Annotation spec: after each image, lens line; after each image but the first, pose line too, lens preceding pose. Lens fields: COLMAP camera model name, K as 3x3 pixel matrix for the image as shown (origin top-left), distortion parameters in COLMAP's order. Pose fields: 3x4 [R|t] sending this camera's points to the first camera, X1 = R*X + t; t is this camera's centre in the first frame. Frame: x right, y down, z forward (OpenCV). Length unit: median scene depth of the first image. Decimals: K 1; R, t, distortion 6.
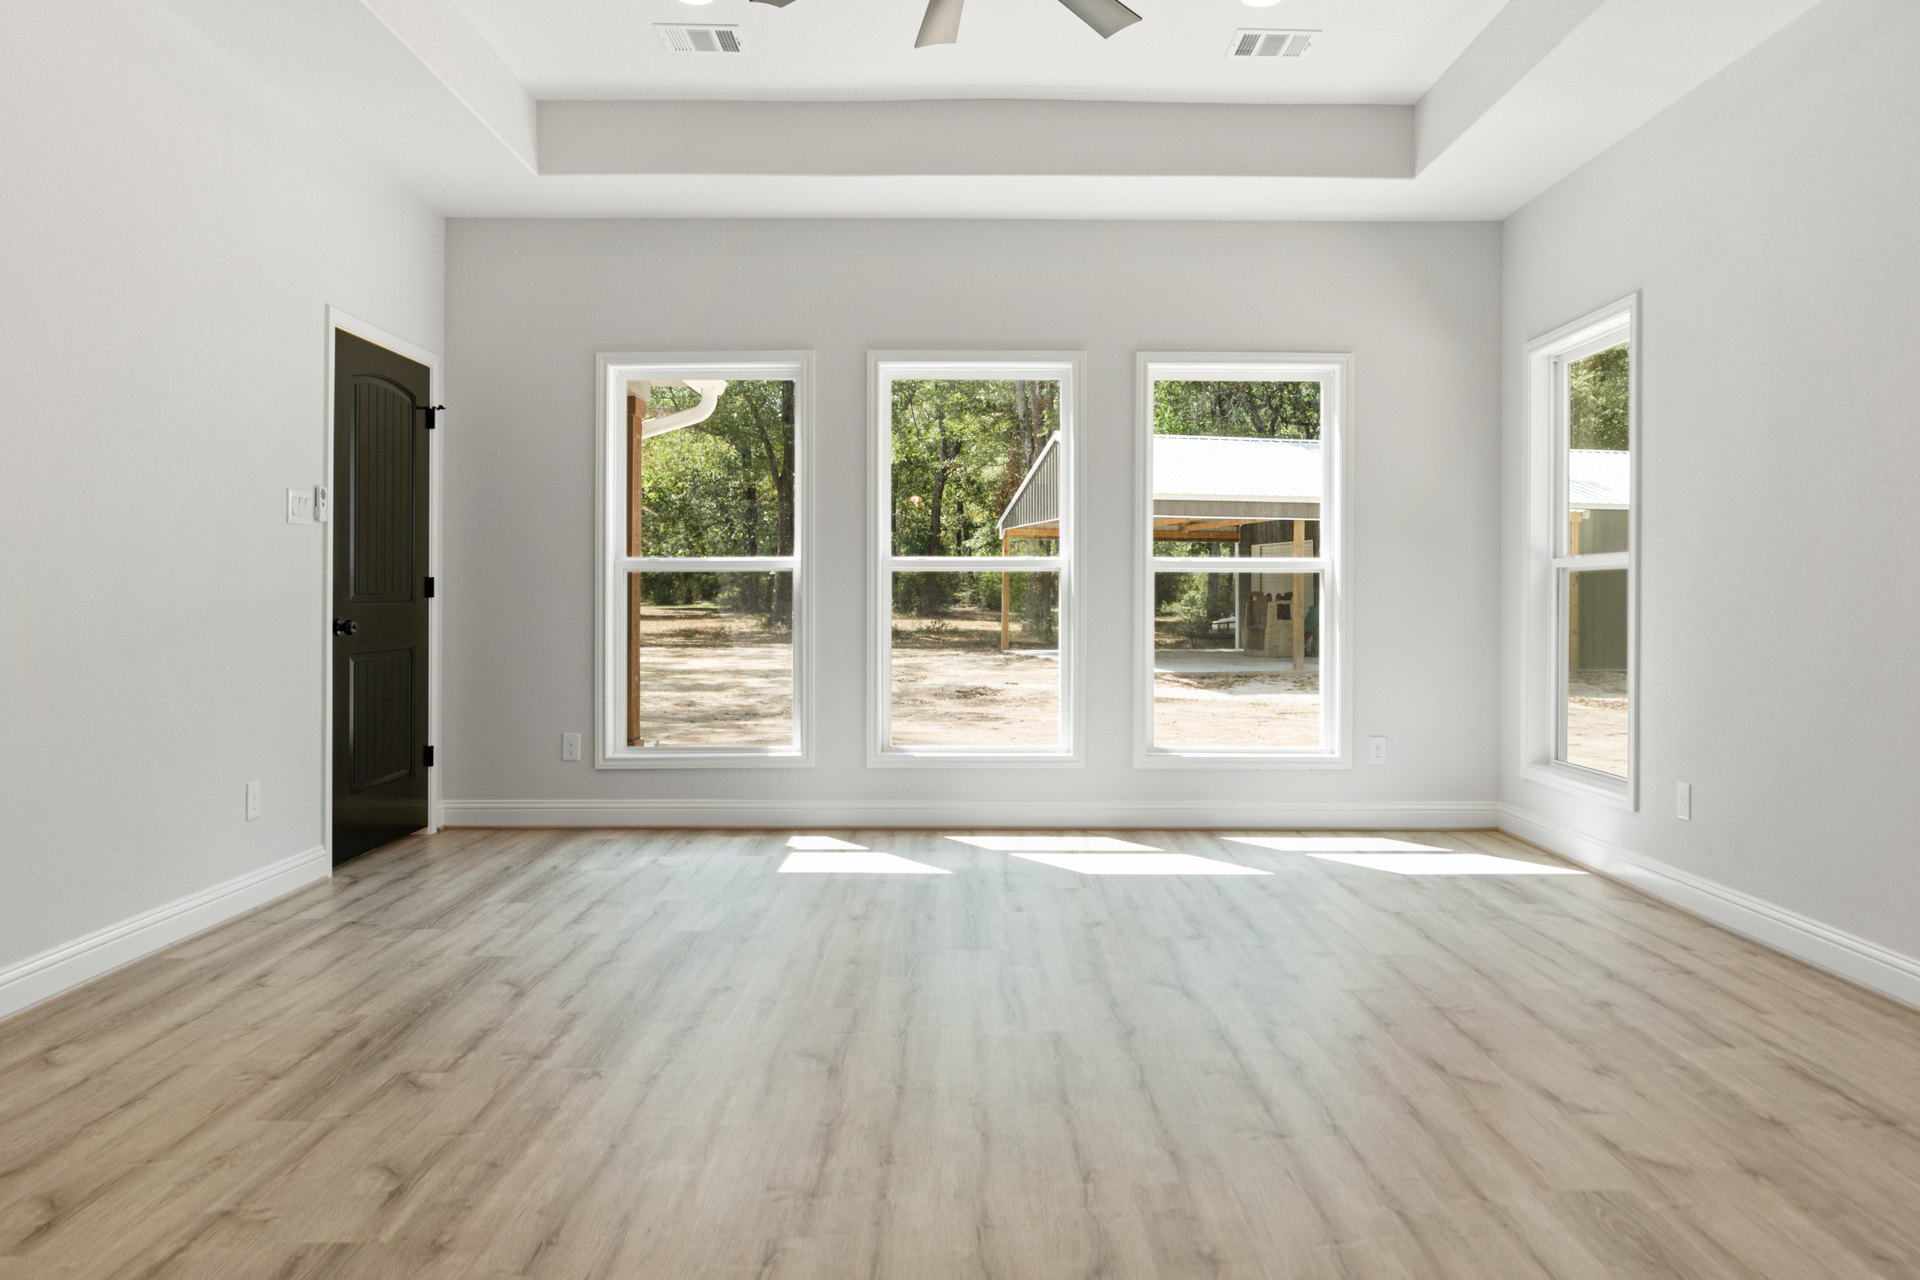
lens RADIAL K [[1342.8, 0, 968.1], [0, 1342.8, 587.9], [0, 0, 1]] dist [-0.001797, 0.000874]
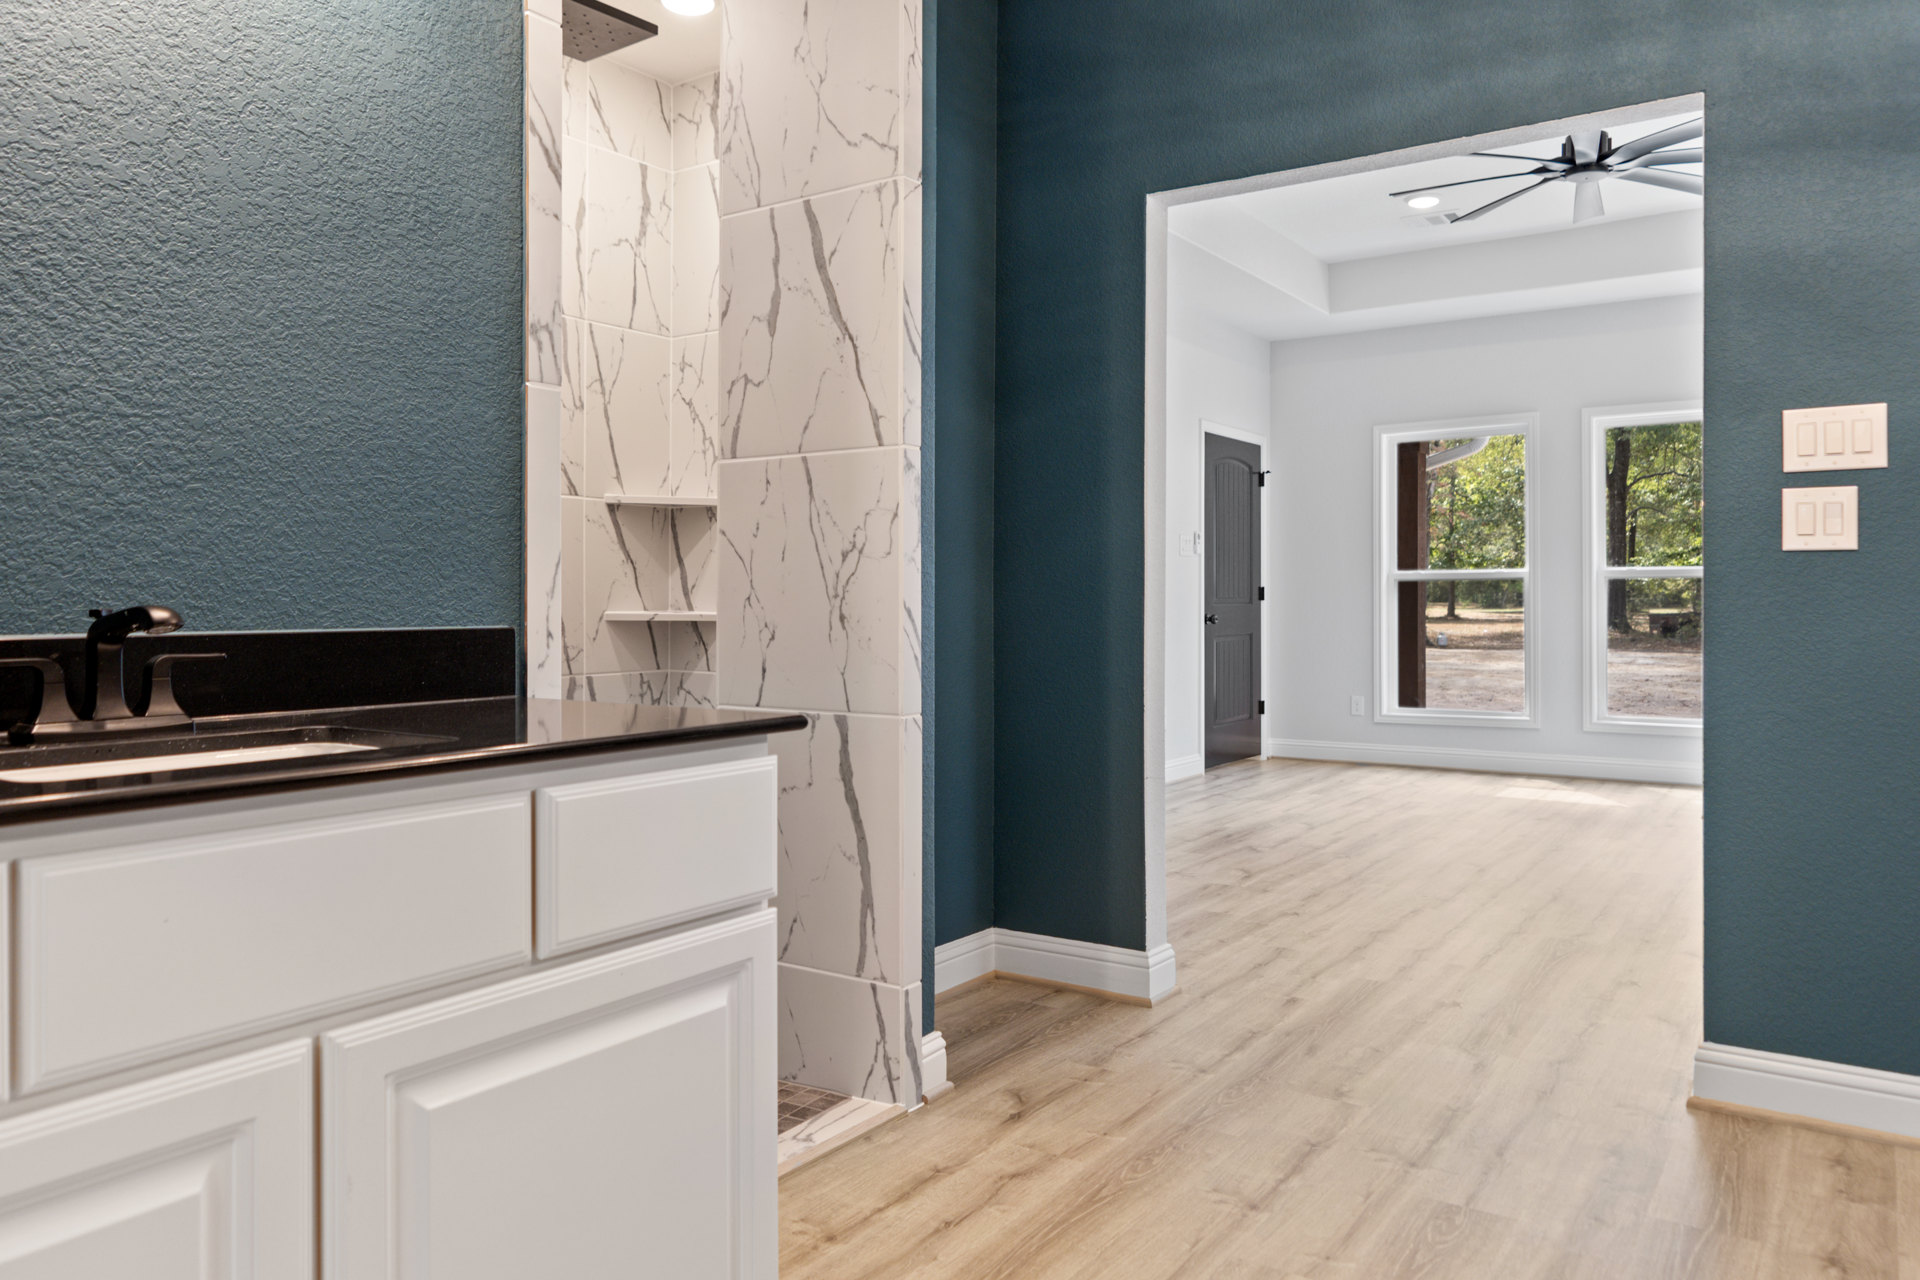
lens RADIAL K [[1342.9, 0, 959.3], [0, 1342.9, 610.8], [0, 0, 1]] dist [-0.007440, 0.001220]
pose [[0.823565, 0.000934, -0.567222, 0.169742], [0.007181, 0.999901, 0.012073, -0.001990], [0.567177, -0.014016, 0.823477, -0.422438]]
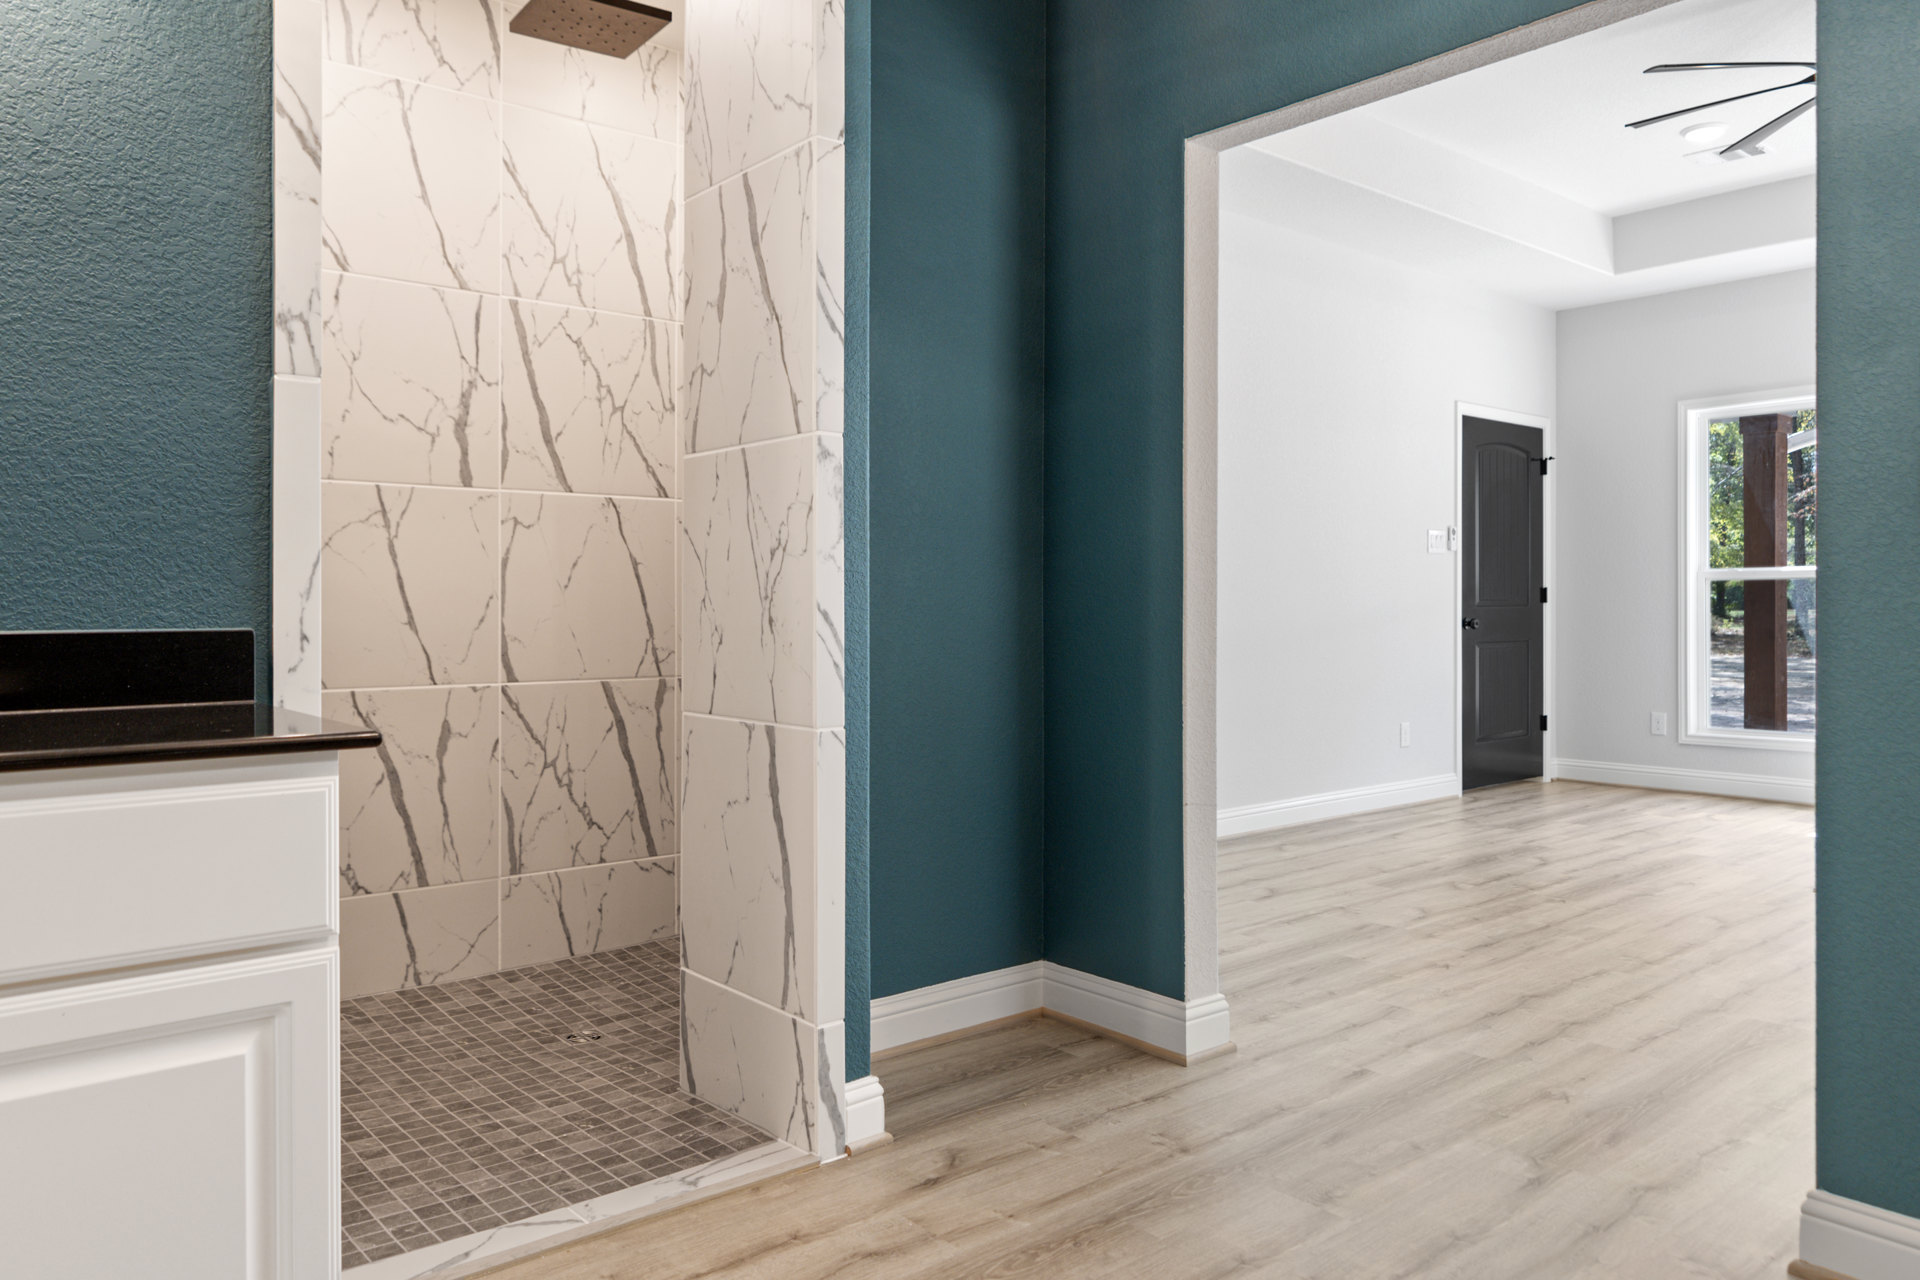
lens RADIAL K [[1331.3, 0, 968.1], [0, 1331.3, 615.7], [0, 0, 1]] dist [-0.007416, 0.001746]
pose [[0.641696, 0.004050, -0.766949, 0.244639], [0.008017, 0.999896, 0.011987, -0.000431], [0.766917, -0.013840, 0.641597, -0.280250]]
